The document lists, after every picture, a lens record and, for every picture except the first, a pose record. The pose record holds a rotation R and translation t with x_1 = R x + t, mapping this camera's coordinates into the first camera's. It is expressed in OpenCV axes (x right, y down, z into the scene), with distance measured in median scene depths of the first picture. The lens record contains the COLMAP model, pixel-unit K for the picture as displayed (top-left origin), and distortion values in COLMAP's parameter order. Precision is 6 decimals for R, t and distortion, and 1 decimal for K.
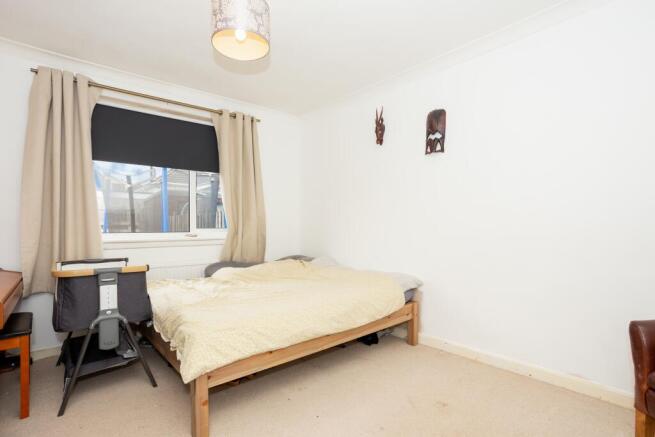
lens RADIAL K [[317.0, 0, 329.0], [0, 317.0, 230.0], [0, 0, 1]] dist [-0.017751, 0.004555]
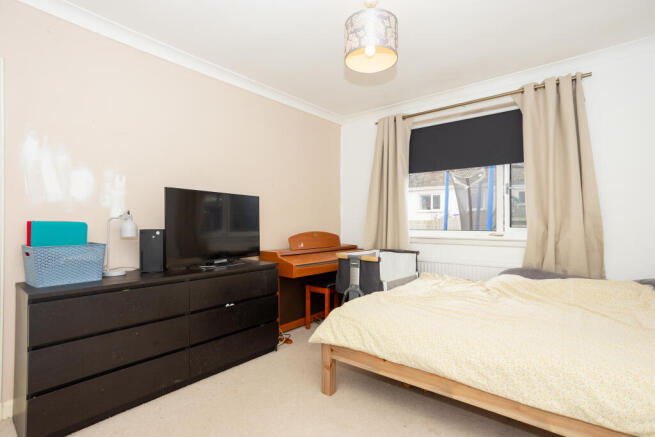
lens RADIAL K [[317.0, 0, 328.0], [0, 317.0, 217.1], [0, 0, 1]] dist [-0.017751, 0.004555]
pose [[0.197837, -0.015225, -0.980117, 0.517019], [-0.010532, 0.999789, -0.017657, -0.019027], [0.980178, 0.013816, 0.197635, 0.457610]]
